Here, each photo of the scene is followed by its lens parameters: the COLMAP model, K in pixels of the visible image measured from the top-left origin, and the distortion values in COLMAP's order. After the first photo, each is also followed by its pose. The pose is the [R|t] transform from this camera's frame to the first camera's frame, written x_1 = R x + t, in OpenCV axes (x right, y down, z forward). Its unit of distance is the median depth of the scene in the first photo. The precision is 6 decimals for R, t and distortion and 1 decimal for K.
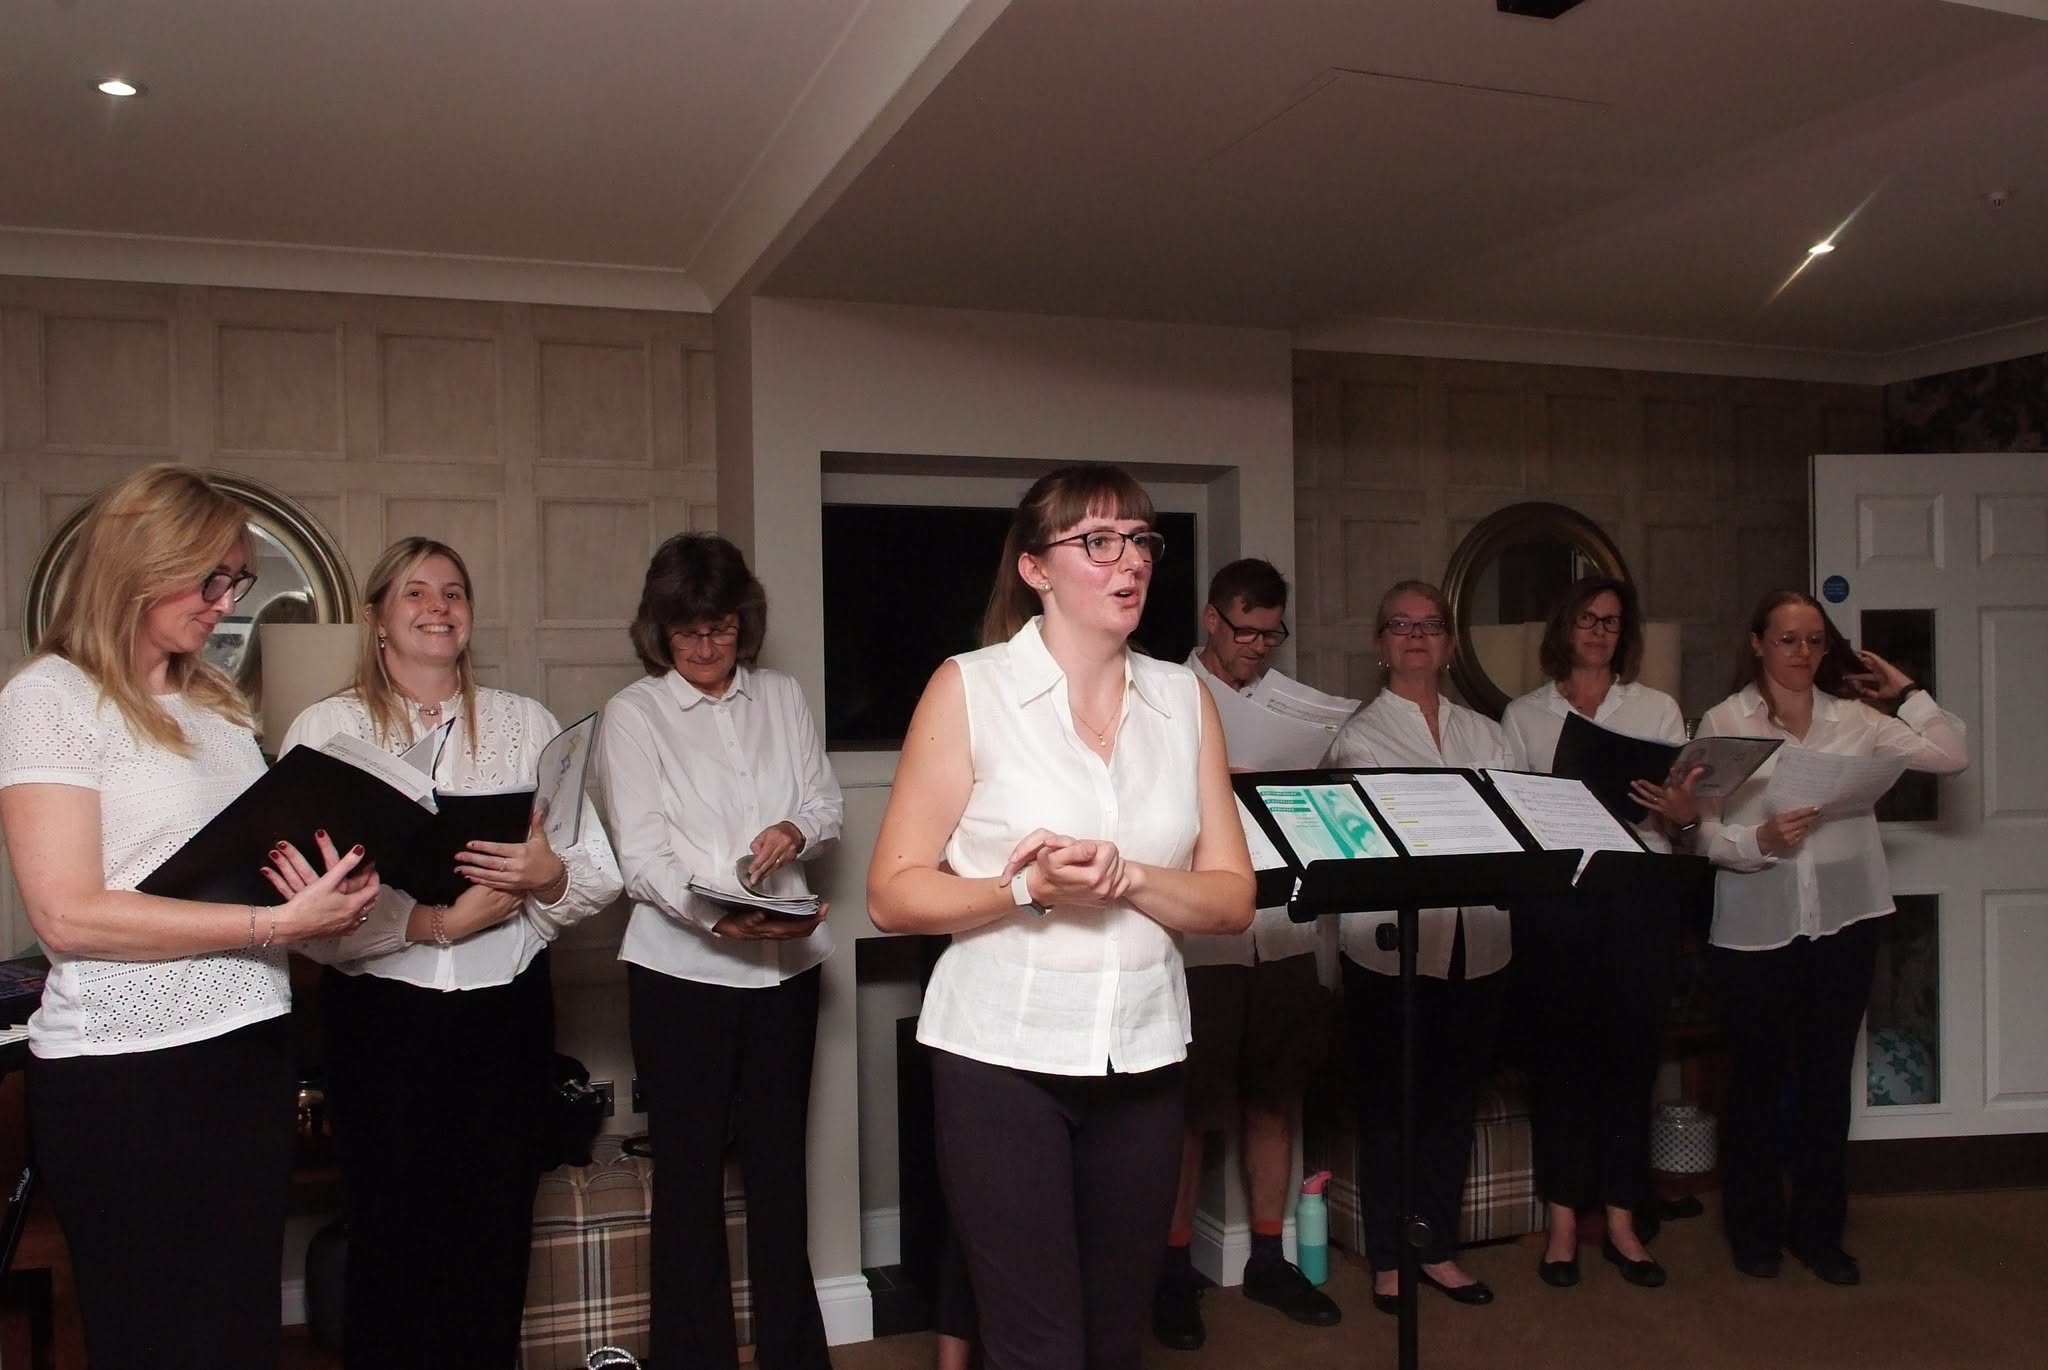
lens RADIAL K [[1741.9, 0, 1024.0], [0, 1741.9, 685.0], [0, 0, 1]] dist [-0.093847, -0.002422]
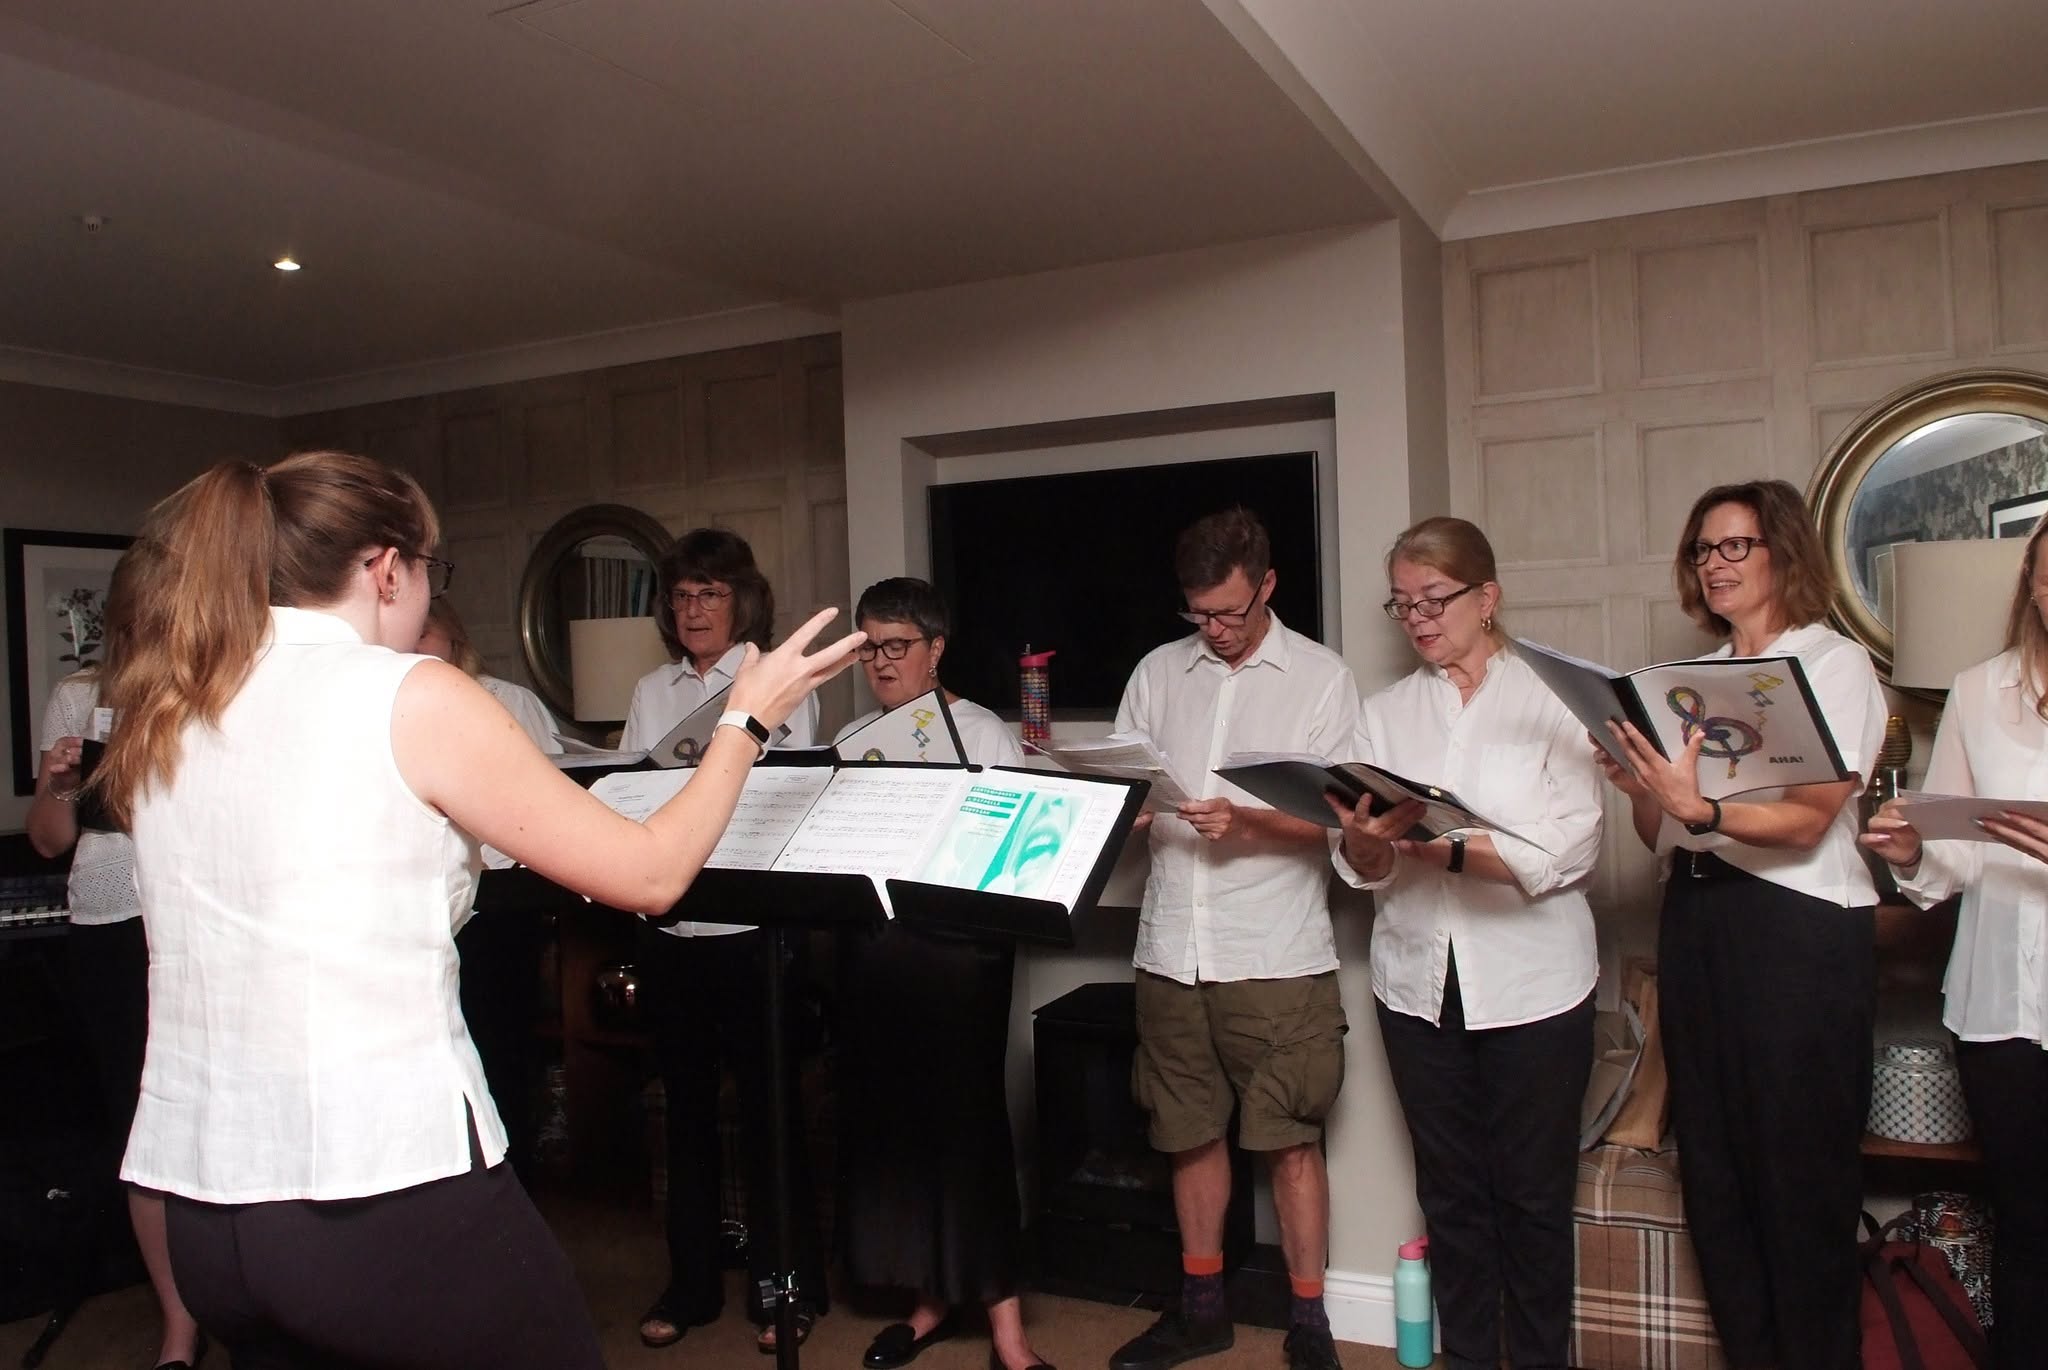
lens RADIAL K [[1823.9, 0, 1024.0], [0, 1823.9, 685.0], [0, 0, 1]] dist [0.027635, -0.071511]
pose [[0.658878, -0.007185, -0.752215, 0.267549], [0.036970, 0.999055, 0.022840, -0.003722], [0.751341, -0.042858, 0.658521, 0.111053]]
